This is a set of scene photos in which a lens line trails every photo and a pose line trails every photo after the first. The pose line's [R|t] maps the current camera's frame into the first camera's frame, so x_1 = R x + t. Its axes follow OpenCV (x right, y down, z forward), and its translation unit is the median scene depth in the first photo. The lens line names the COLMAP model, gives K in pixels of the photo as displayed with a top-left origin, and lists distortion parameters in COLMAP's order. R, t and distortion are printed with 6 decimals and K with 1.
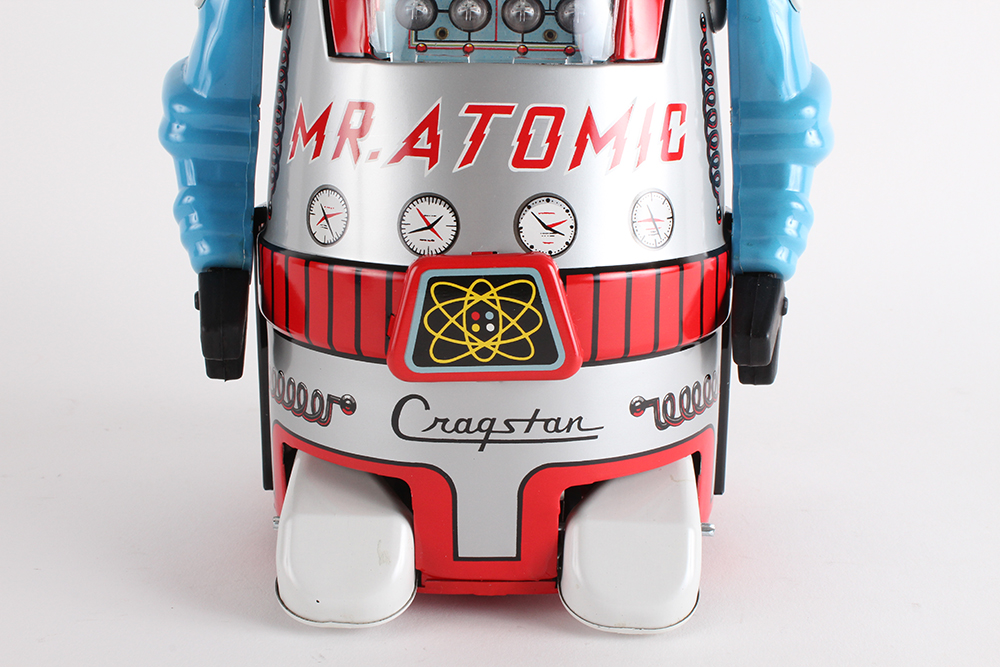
lens RADIAL K [[1324.3, 0, 499.6], [0, 1324.3, 330.3], [0, 0, 1]] dist [-0.058499, 0.000000]
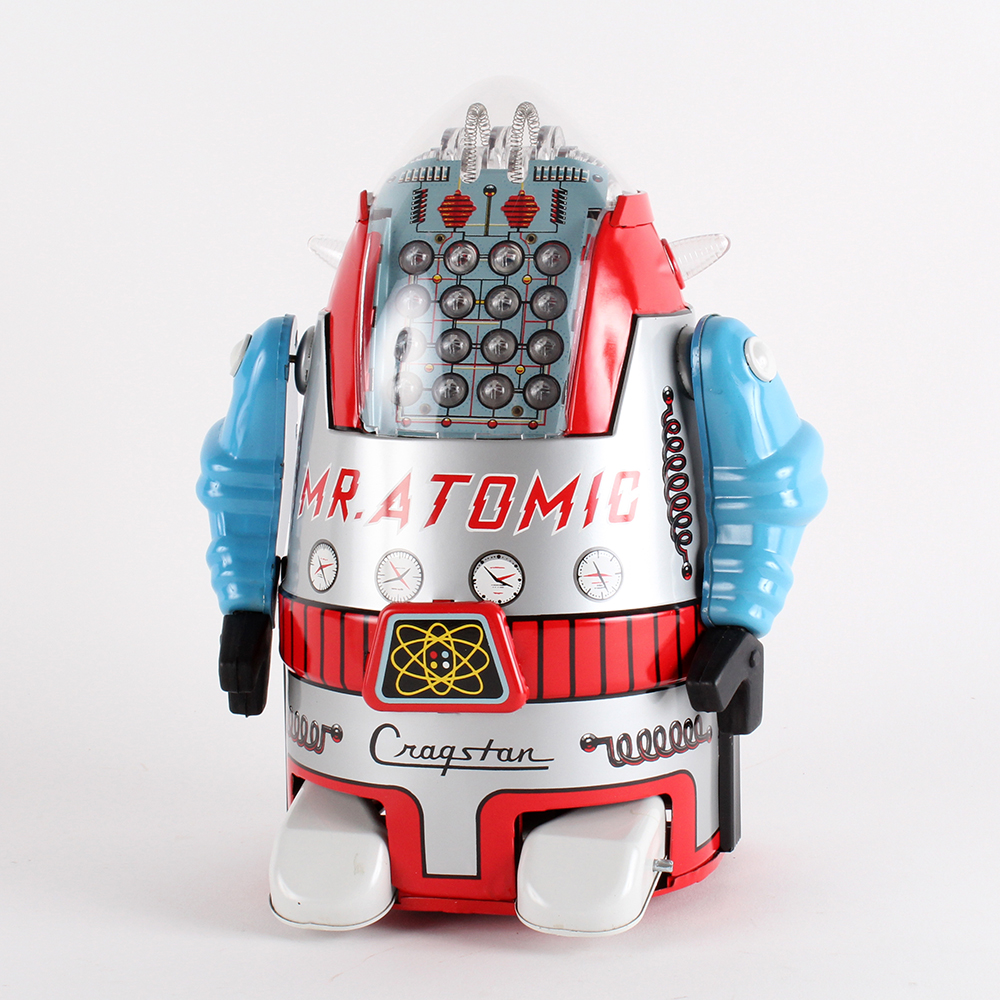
lens RADIAL K [[2666.0, 0, 500.0], [0, 2666.0, 500.7], [0, 0, 1]] dist [-0.047804, 0.000000]
pose [[0.975377, 0.010980, -0.220272, 0.530252], [-0.034310, 0.994154, -0.102371, 0.088542], [0.217861, 0.107407, 0.970052, -1.220290]]
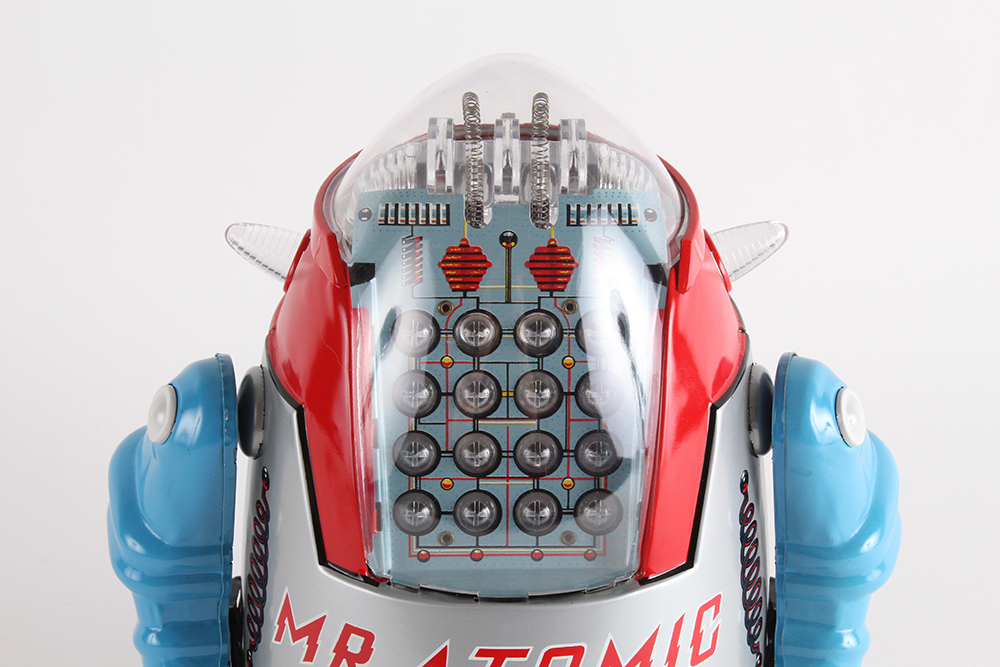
lens RADIAL K [[2392.6, 0, 501.2], [0, 2392.6, 332.9], [0, 0, 1]] dist [-0.002605, 0.000000]
pose [[0.999862, -0.012978, 0.010365, -0.021619], [0.009287, 0.954239, 0.298902, -0.837052], [-0.013770, -0.298765, 0.954227, -0.494000]]
